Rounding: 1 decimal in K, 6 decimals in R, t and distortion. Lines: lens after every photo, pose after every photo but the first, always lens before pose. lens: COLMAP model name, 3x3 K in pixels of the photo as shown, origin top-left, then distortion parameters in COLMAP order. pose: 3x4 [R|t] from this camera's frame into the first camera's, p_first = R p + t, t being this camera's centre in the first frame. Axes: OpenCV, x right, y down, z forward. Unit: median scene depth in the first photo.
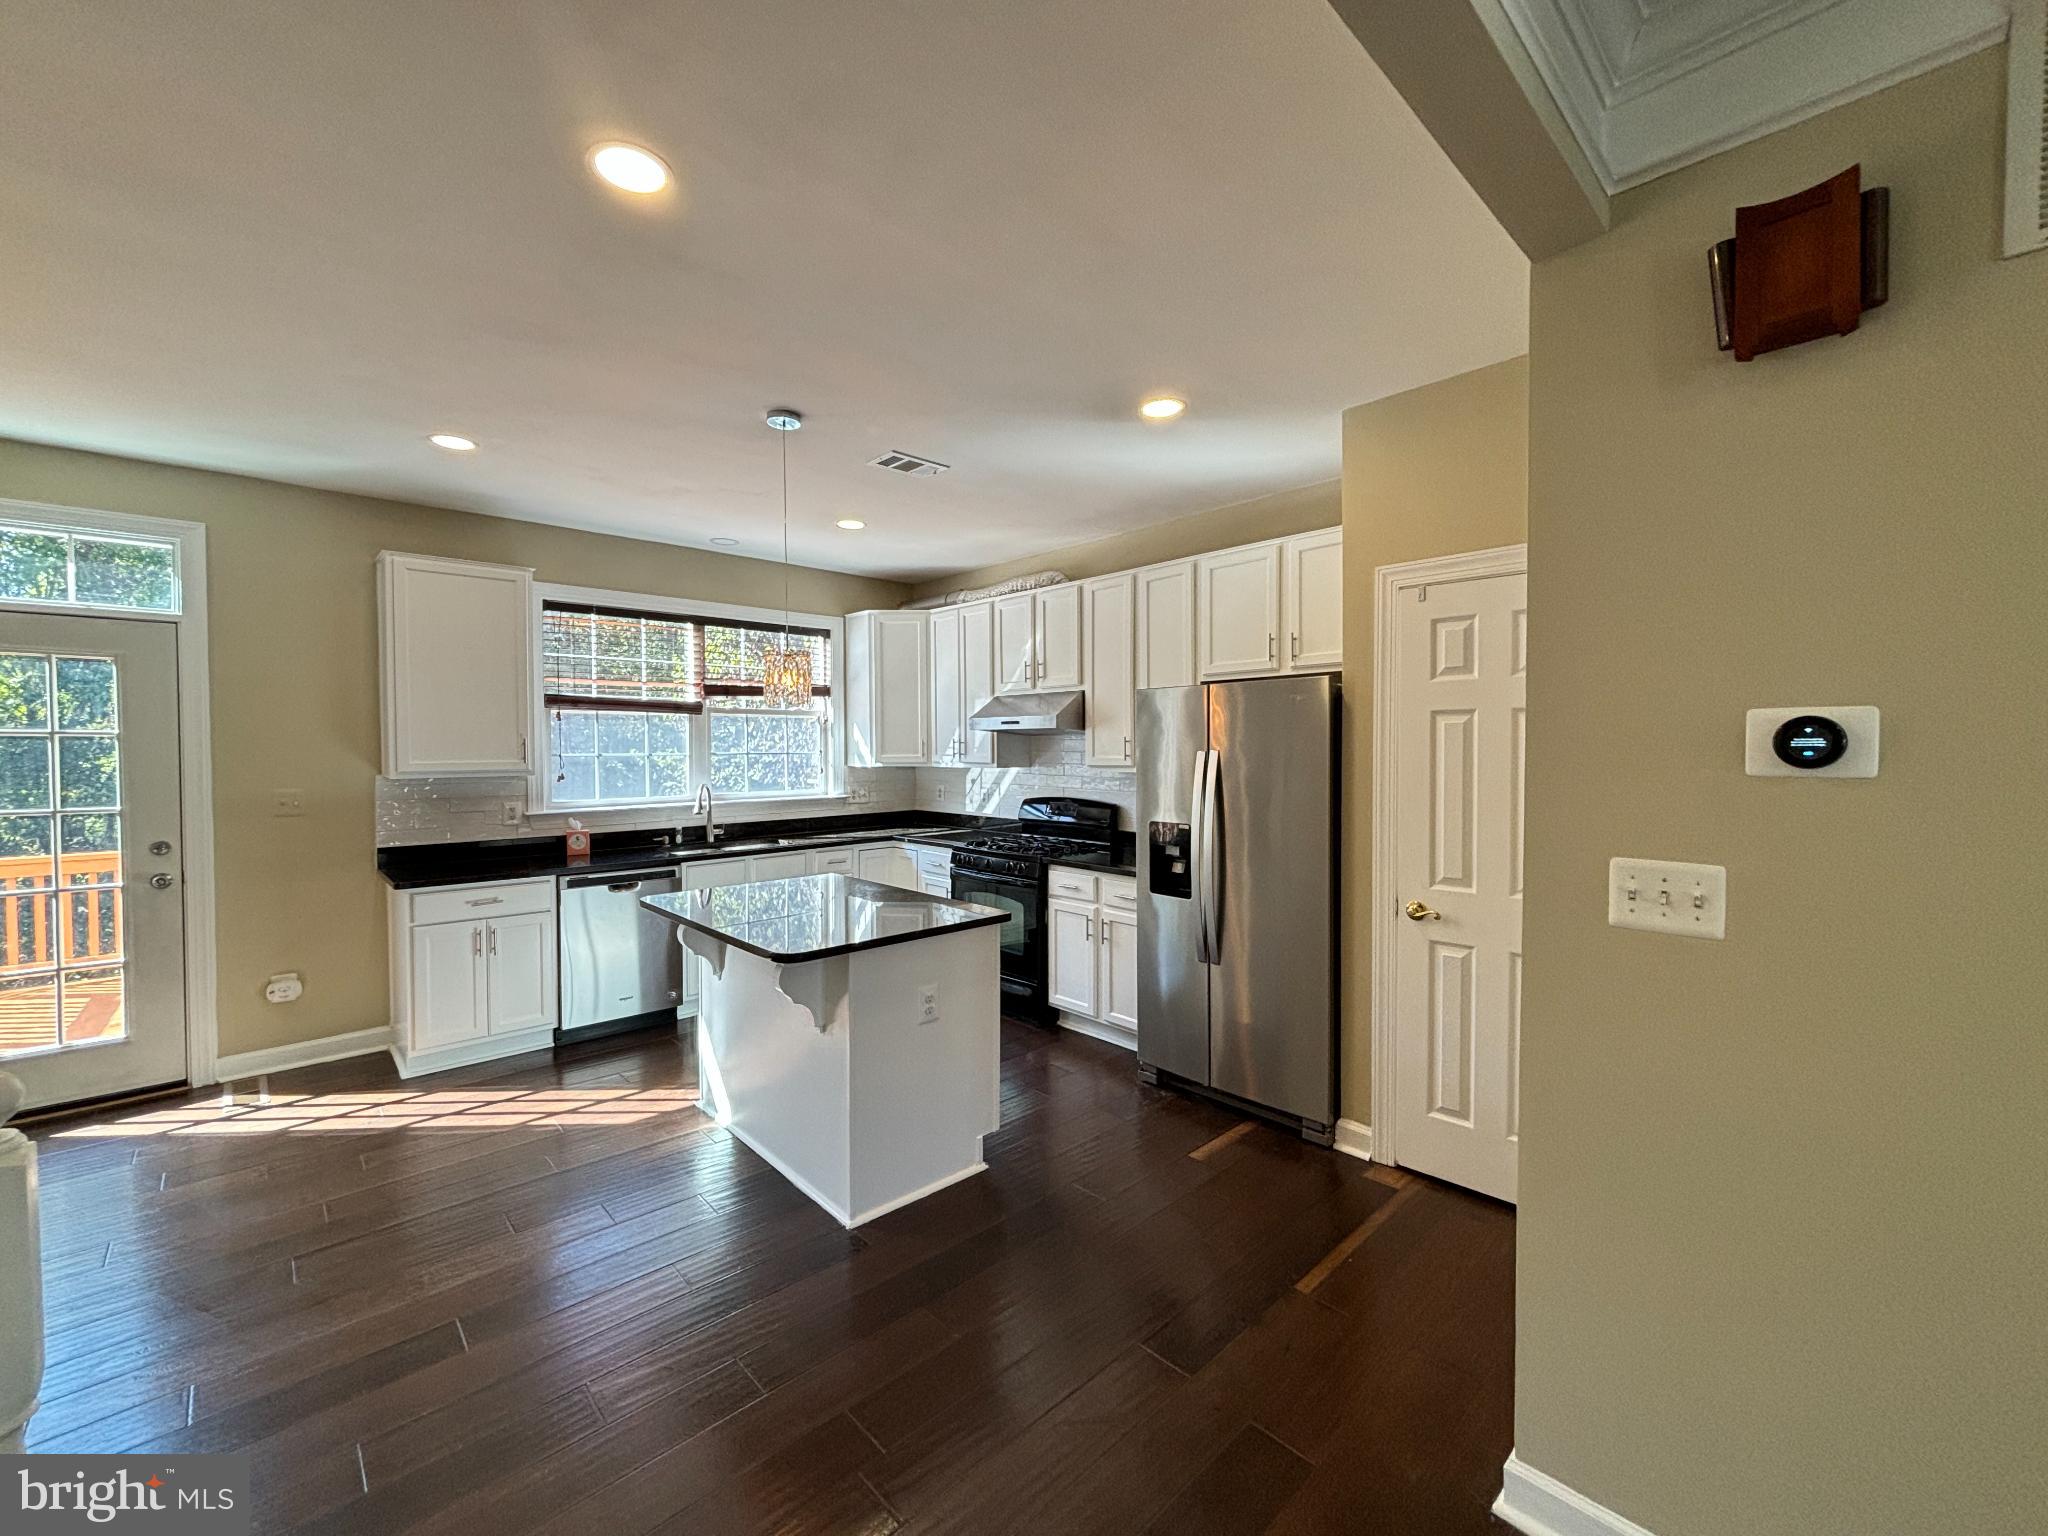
lens RADIAL K [[834.8, 0, 1012.3], [0, 834.8, 765.9], [0, 0, 1]] dist [0.007714, 0.000087]
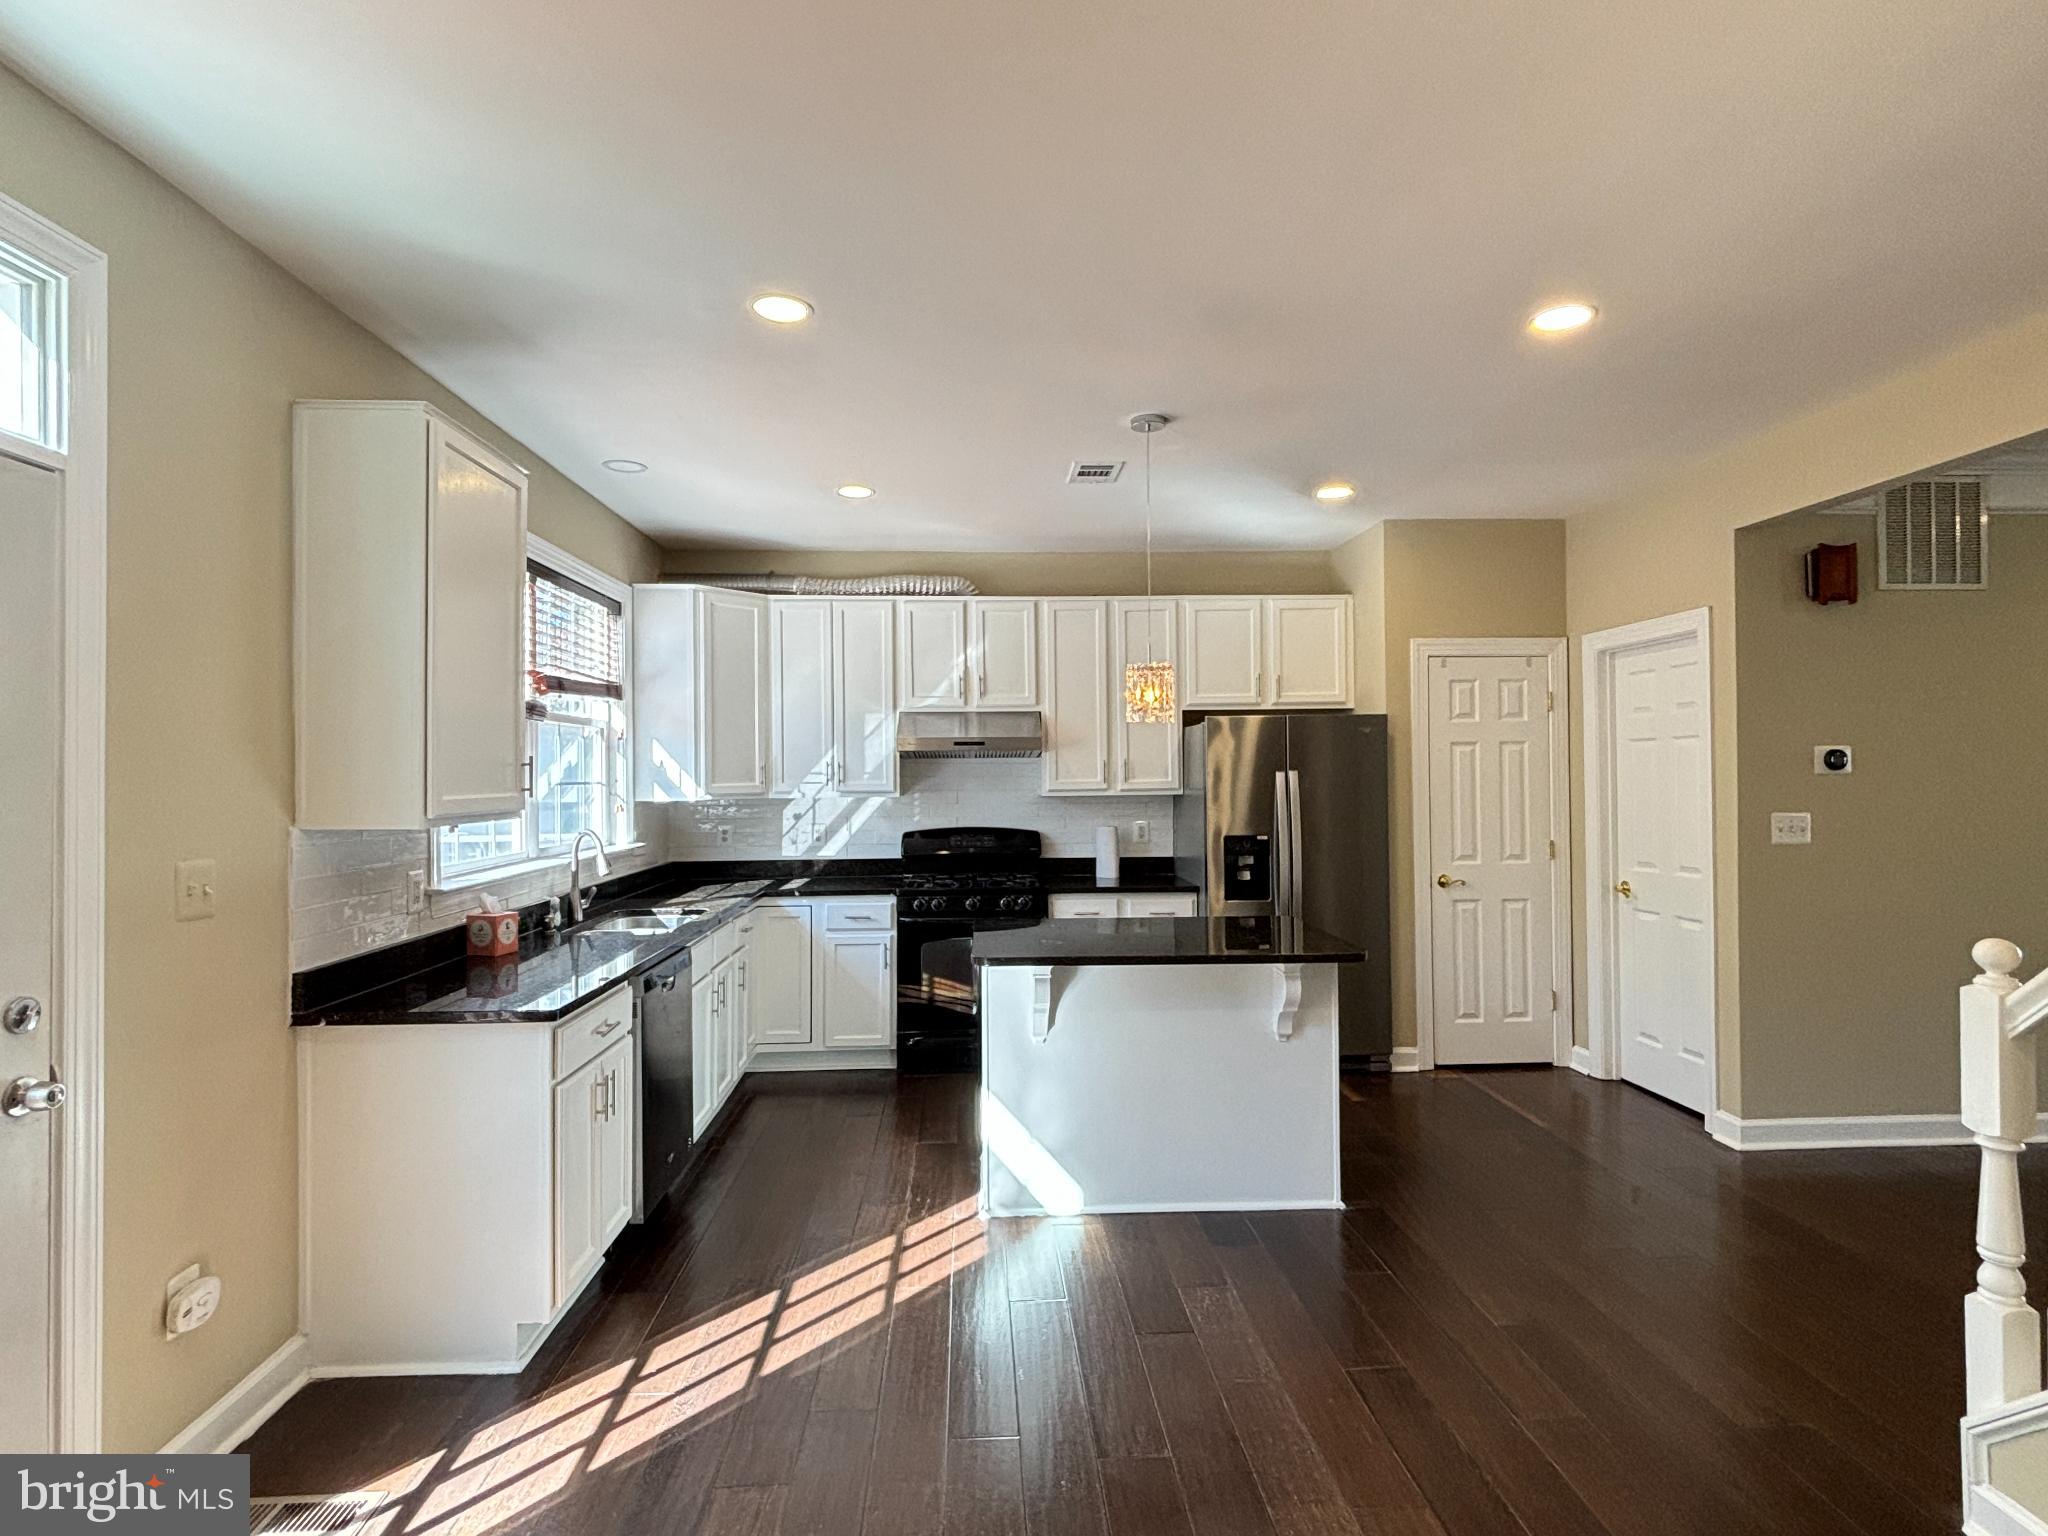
lens RADIAL K [[1064.8, 0, 1029.4], [0, 1064.8, 755.8], [0, 0, 1]] dist [-0.003569, -0.002574]
pose [[0.641305, 0.010590, 0.767213, -0.964957], [0.025850, 0.999039, -0.035397, 0.003324], [-0.766850, 0.042532, 0.640415, 0.260759]]
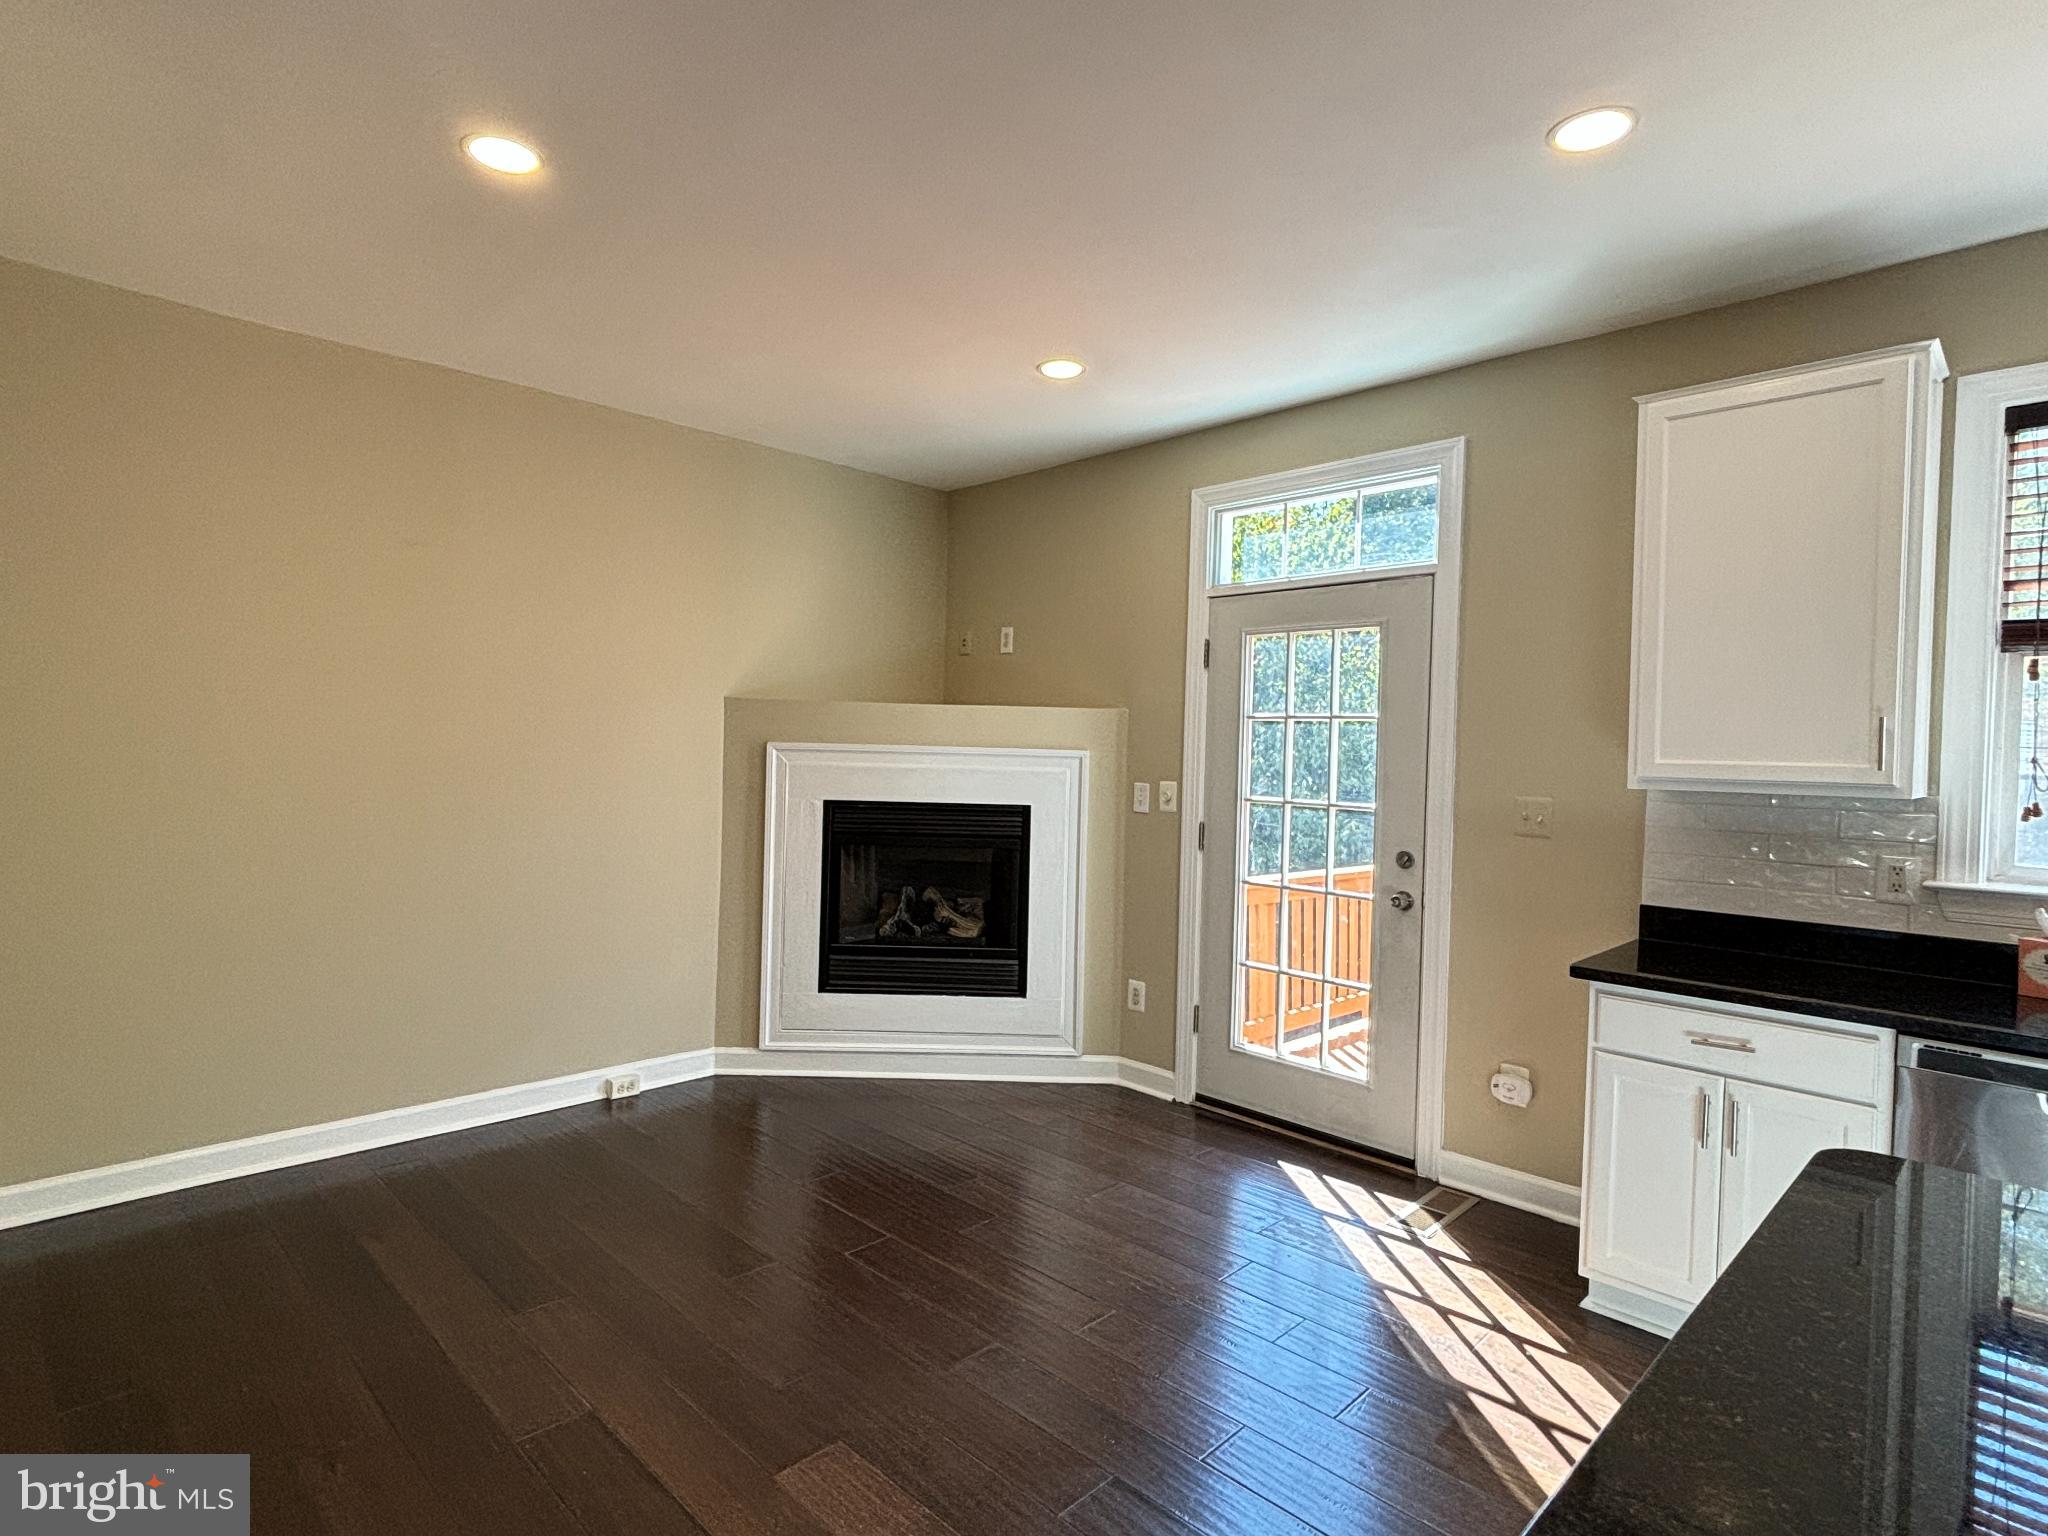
lens RADIAL K [[1064.8, 0, 1026.9], [0, 1064.8, 763.5], [0, 0, 1]] dist [-0.003569, -0.002574]
pose [[0.042160, 0.019243, -0.998926, -0.019189], [-0.049320, 0.998636, 0.017156, 0.006063], [0.997893, 0.048543, 0.043051, 0.524282]]
